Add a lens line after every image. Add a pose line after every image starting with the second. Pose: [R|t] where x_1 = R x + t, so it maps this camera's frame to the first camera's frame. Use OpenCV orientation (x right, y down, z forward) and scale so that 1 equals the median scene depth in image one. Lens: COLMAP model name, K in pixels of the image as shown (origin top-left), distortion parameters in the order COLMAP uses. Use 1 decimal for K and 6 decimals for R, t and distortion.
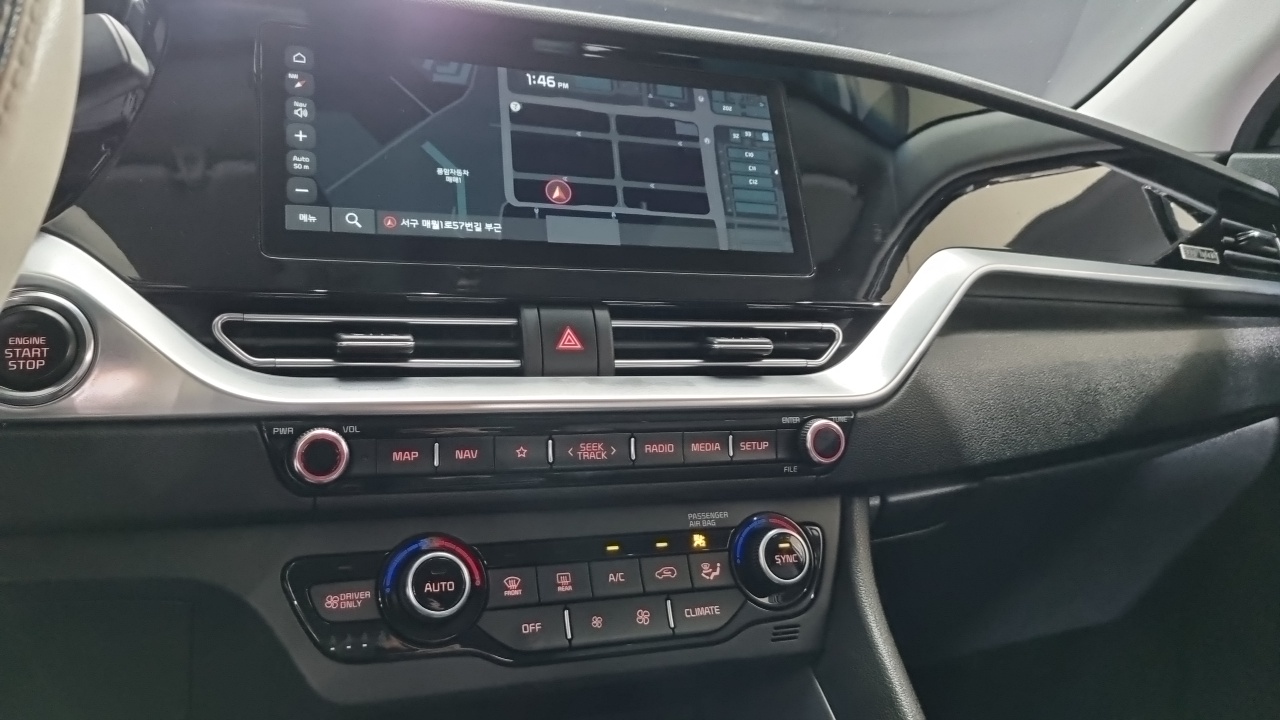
lens RADIAL K [[997.0, 0, 636.6], [0, 997.0, 353.8], [0, 0, 1]] dist [0.028002, -0.009825]
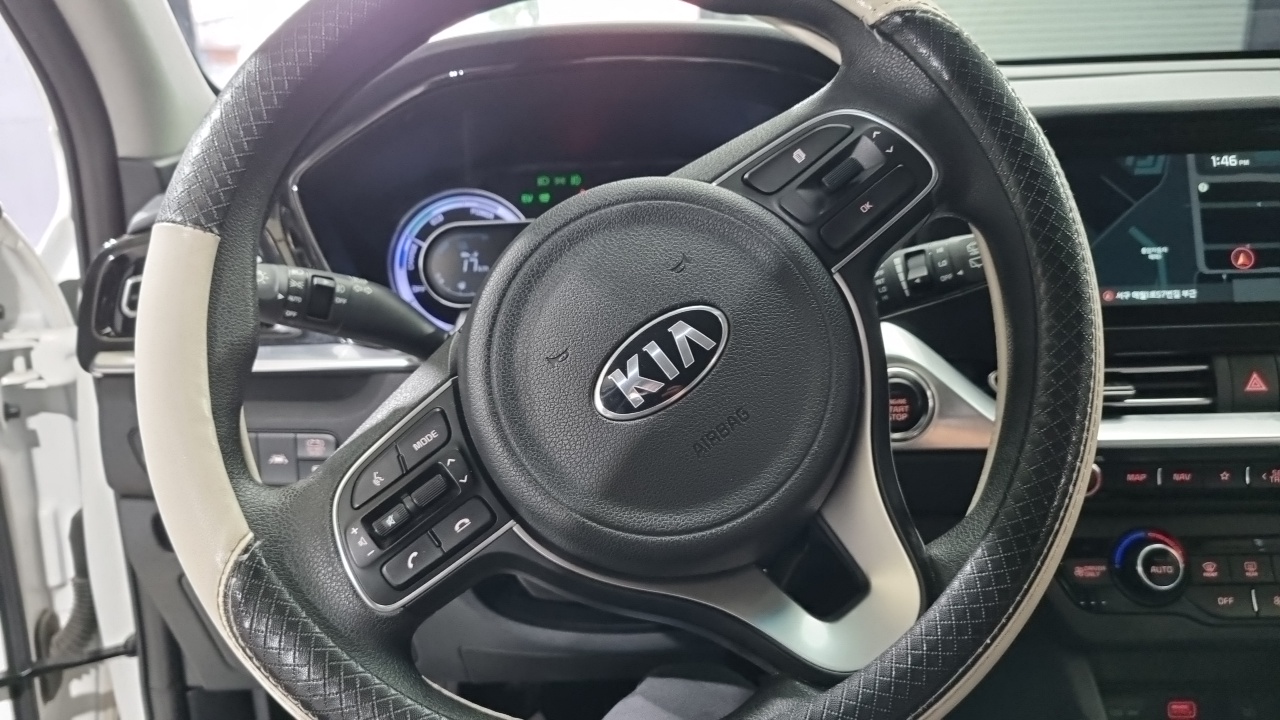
lens RADIAL K [[997.0, 0, 628.5], [0, 997.0, 360.6], [0, 0, 1]] dist [0.028002, -0.009825]
pose [[0.919194, 0.026110, -0.392939, -0.297271], [0.036836, 0.987724, 0.151802, -0.265215], [0.392079, -0.154010, 0.906948, -0.474129]]
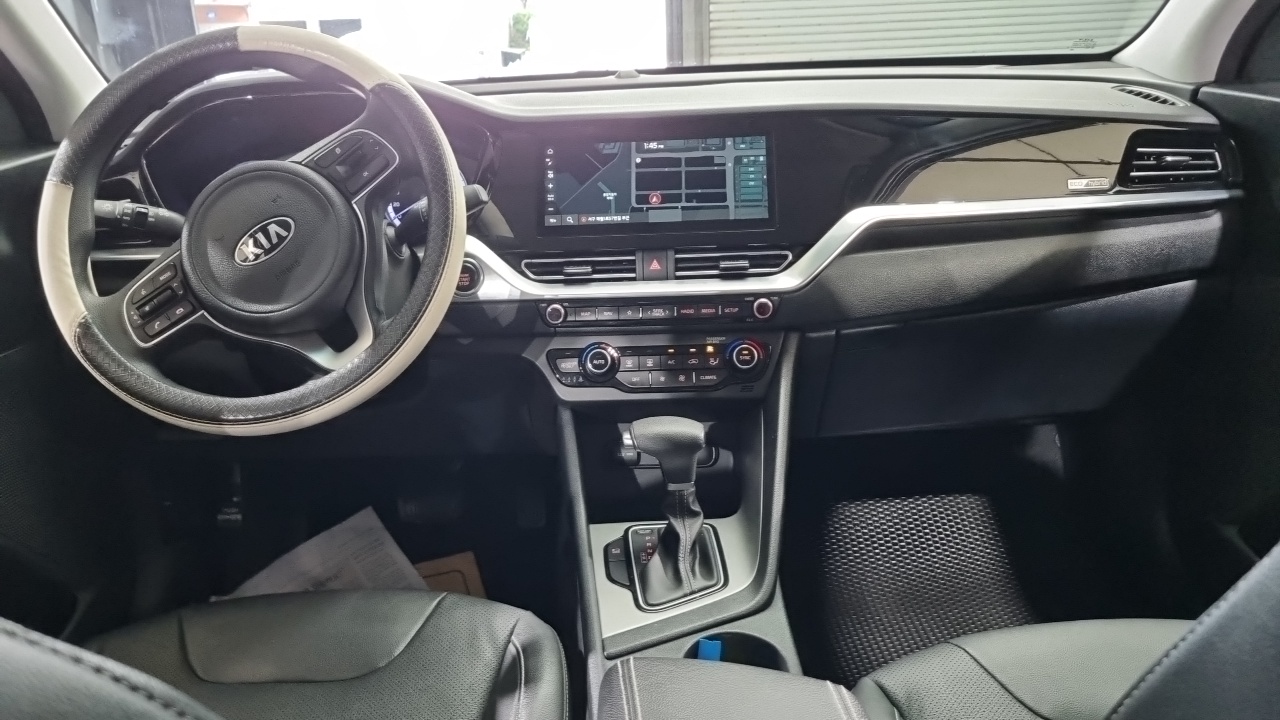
lens RADIAL K [[997.0, 0, 637.4], [0, 997.0, 360.0], [0, 0, 1]] dist [0.028002, -0.009825]
pose [[0.914927, 0.042194, -0.401408, 0.863643], [0.041630, 0.979352, 0.197832, -0.265856], [0.401467, -0.197712, 0.894279, -1.209302]]
